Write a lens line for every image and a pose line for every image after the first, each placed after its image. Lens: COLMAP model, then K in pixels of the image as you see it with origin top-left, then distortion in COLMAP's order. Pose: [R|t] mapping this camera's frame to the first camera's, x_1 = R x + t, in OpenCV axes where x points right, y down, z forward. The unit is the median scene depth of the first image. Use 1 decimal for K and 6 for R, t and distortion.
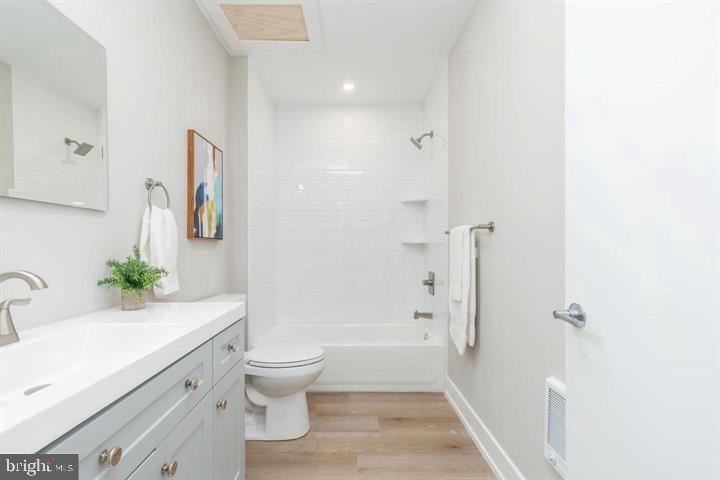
lens RADIAL K [[327.3, 0, 351.5], [0, 327.3, 247.0], [0, 0, 1]] dist [-0.000144, 0.000268]
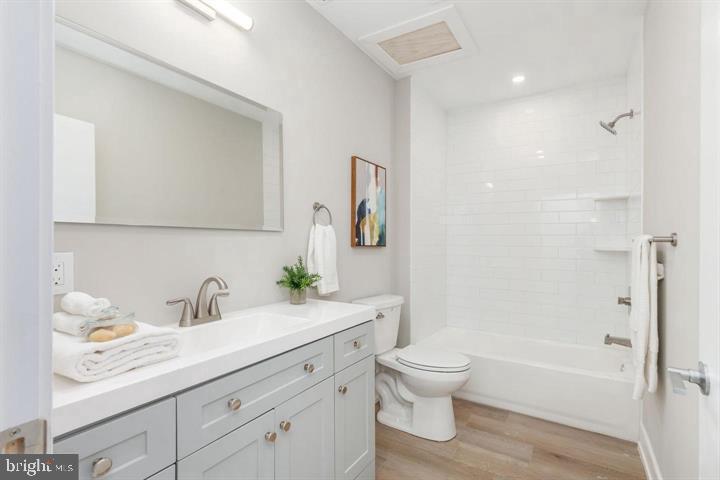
lens RADIAL K [[332.1, 0, 374.2], [0, 332.1, 246.7], [0, 0, 1]] dist [-0.000048, -0.000081]
pose [[0.860831, 0.013877, -0.508702, 0.178031], [-0.010893, 0.999902, 0.008843, -0.035738], [0.508774, -0.002071, 0.860897, -0.006506]]
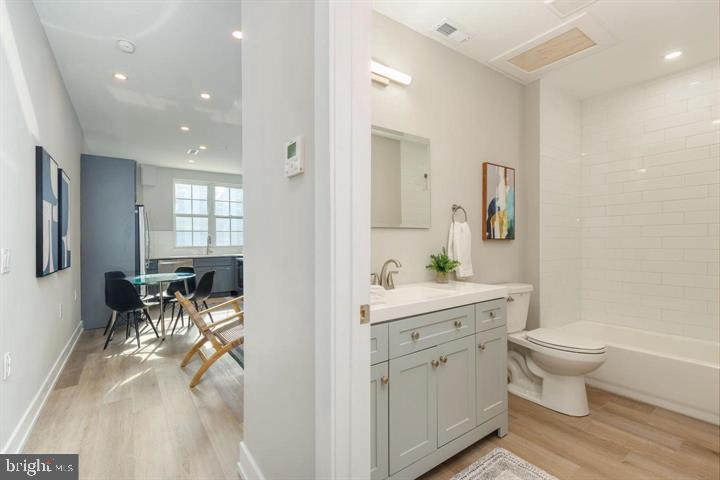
lens RADIAL K [[314.4, 0, 362.4], [0, 314.4, 252.2], [0, 0, 1]] dist [0.001700, 0.000387]
pose [[0.592239, 0.024671, -0.805385, 0.266781], [0.006850, 0.999341, 0.035649, -0.023548], [0.805733, -0.026630, 0.591679, -0.208263]]
